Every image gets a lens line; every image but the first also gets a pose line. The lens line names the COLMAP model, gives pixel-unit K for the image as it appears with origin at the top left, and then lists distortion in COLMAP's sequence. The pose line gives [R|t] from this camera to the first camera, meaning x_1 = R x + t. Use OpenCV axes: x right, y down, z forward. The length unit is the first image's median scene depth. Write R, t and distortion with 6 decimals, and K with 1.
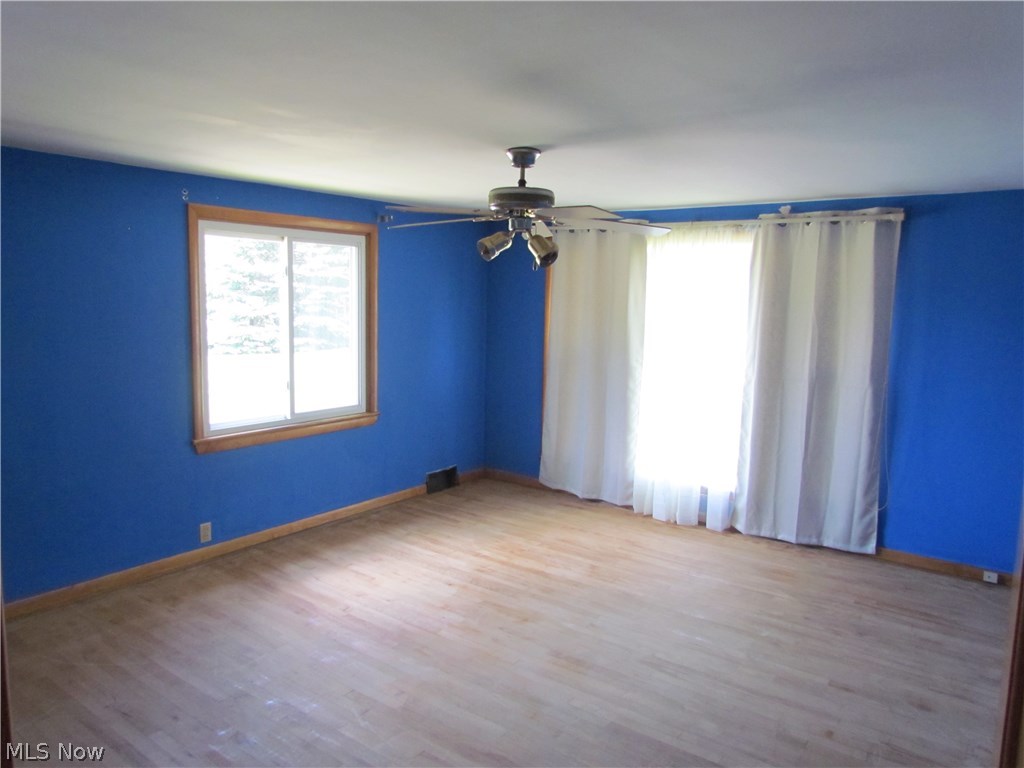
lens RADIAL K [[725.3, 0, 516.0], [0, 725.3, 381.1], [0, 0, 1]] dist [-0.024511, -0.003007]
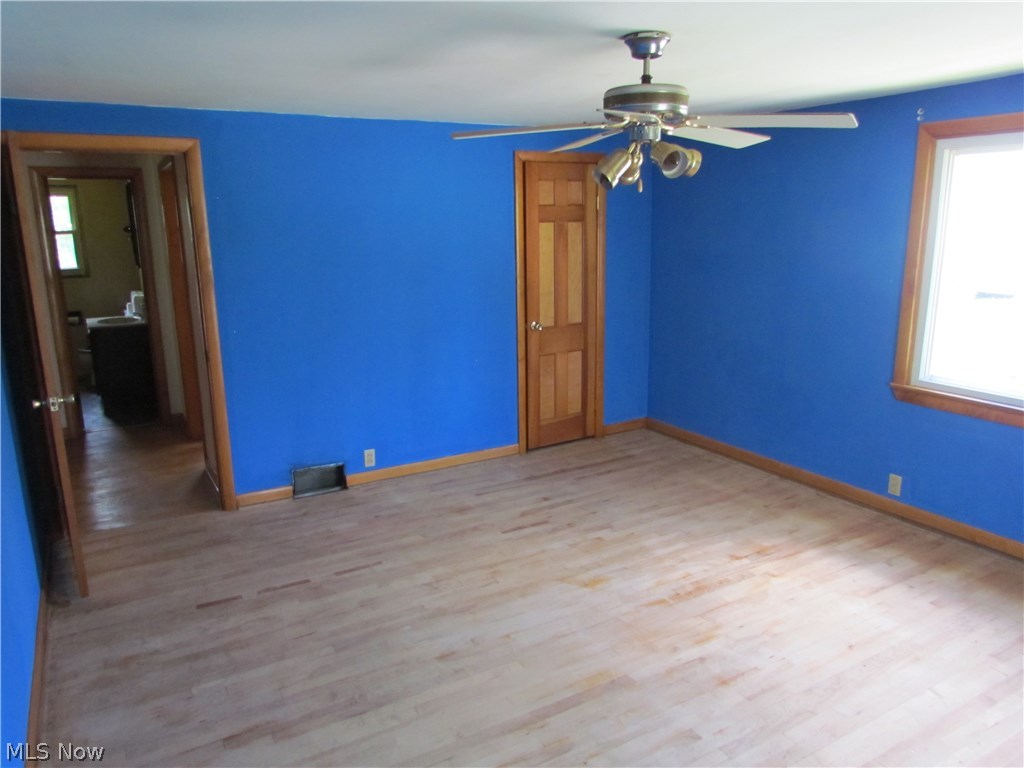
lens RADIAL K [[725.3, 0, 516.9], [0, 725.3, 386.2], [0, 0, 1]] dist [-0.024511, -0.003007]
pose [[-0.377213, 0.194061, -0.905567, 0.584740], [-0.113559, 0.960730, 0.253185, -0.095585], [0.919138, 0.198339, -0.340362, 0.856435]]
